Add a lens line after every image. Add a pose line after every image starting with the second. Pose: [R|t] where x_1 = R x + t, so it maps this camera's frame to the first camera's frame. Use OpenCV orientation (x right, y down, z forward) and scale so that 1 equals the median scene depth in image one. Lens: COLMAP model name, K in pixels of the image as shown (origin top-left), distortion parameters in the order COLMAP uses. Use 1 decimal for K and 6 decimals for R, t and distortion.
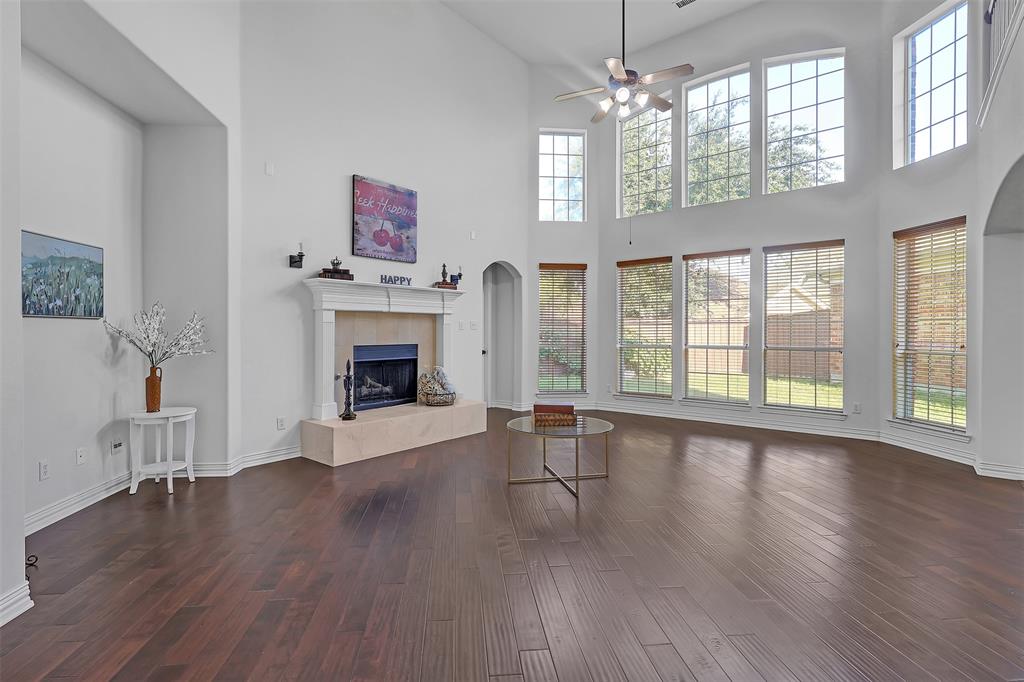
lens RADIAL K [[474.9, 0, 505.5], [0, 474.9, 328.0], [0, 0, 1]] dist [-0.002287, -0.000324]
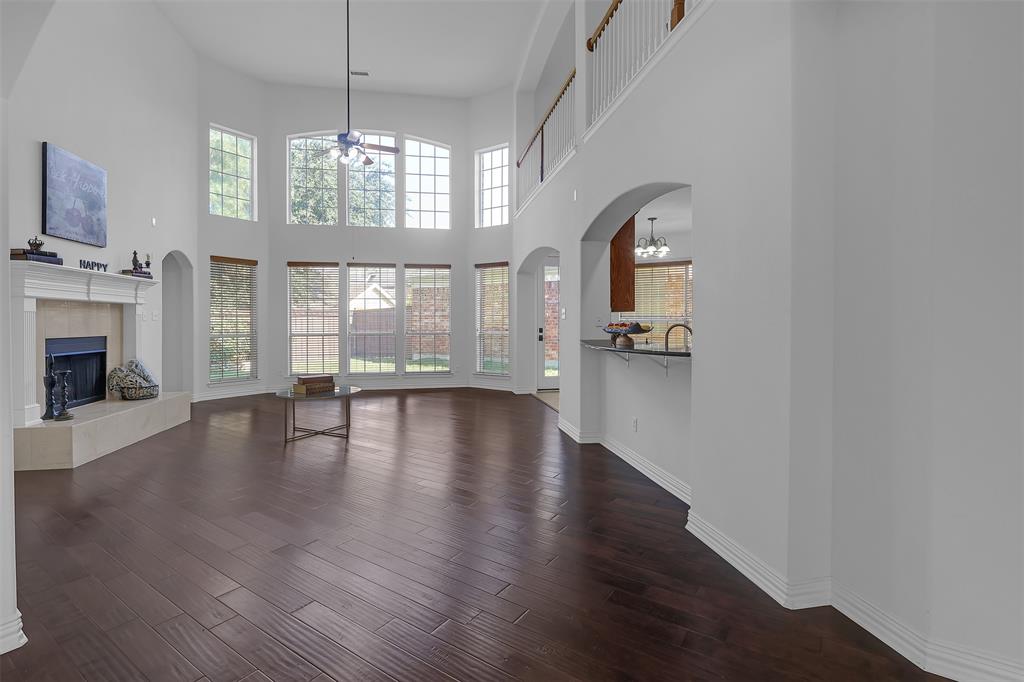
lens RADIAL K [[471.2, 0, 515.6], [0, 471.2, 322.8], [0, 0, 1]] dist [-0.006413, -0.000305]
pose [[0.631264, -0.001799, 0.775566, -0.403422], [-0.002303, 0.999989, 0.004195, 0.002386], [-0.775564, -0.004434, 0.631253, -0.192224]]
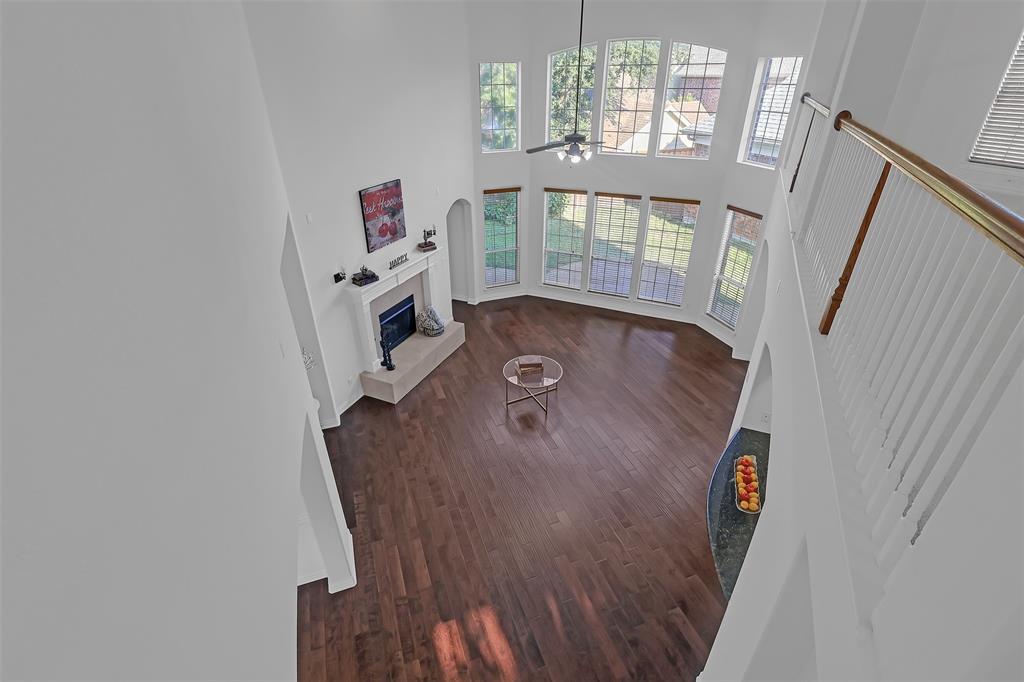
lens RADIAL K [[471.2, 0, 515.6], [0, 471.2, 322.8], [0, 0, 1]] dist [-0.006413, -0.000305]
pose [[0.964562, -0.121723, 0.234103, -0.236413], [-0.000868, 0.885763, 0.464137, -0.538743], [-0.263856, -0.447892, 0.854268, -0.277388]]
